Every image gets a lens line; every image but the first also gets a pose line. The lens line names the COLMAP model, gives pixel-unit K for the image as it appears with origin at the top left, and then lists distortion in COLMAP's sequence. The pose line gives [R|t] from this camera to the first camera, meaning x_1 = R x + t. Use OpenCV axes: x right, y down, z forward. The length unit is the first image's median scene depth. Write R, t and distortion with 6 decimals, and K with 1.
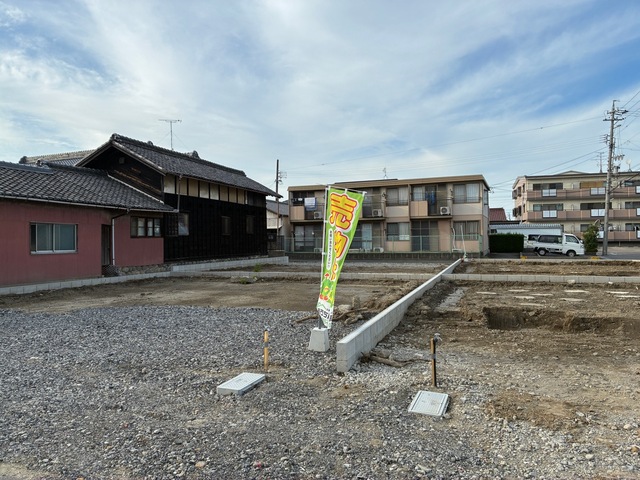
lens RADIAL K [[495.5, 0, 313.5], [0, 495.5, 235.8], [0, 0, 1]] dist [0.053751, -0.057625]
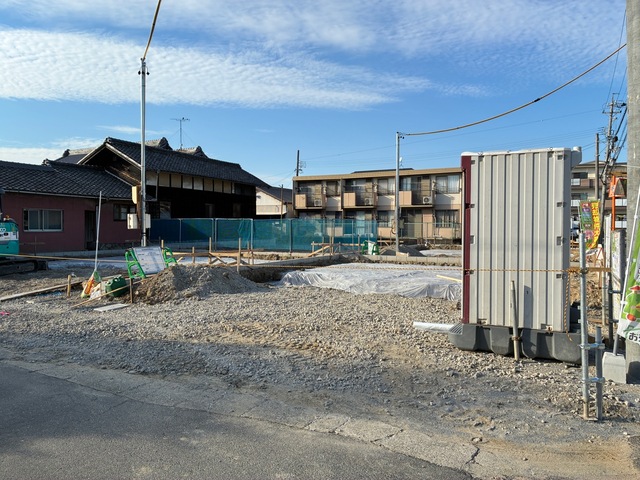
lens RADIAL K [[495.5, 0, 324.1], [0, 495.5, 237.3], [0, 0, 1]] dist [0.053751, -0.057625]
pose [[0.993195, 0.020478, -0.114645, 0.274431], [-0.016523, 0.999239, 0.035339, -0.006582], [0.115281, -0.033204, 0.992778, -0.180123]]
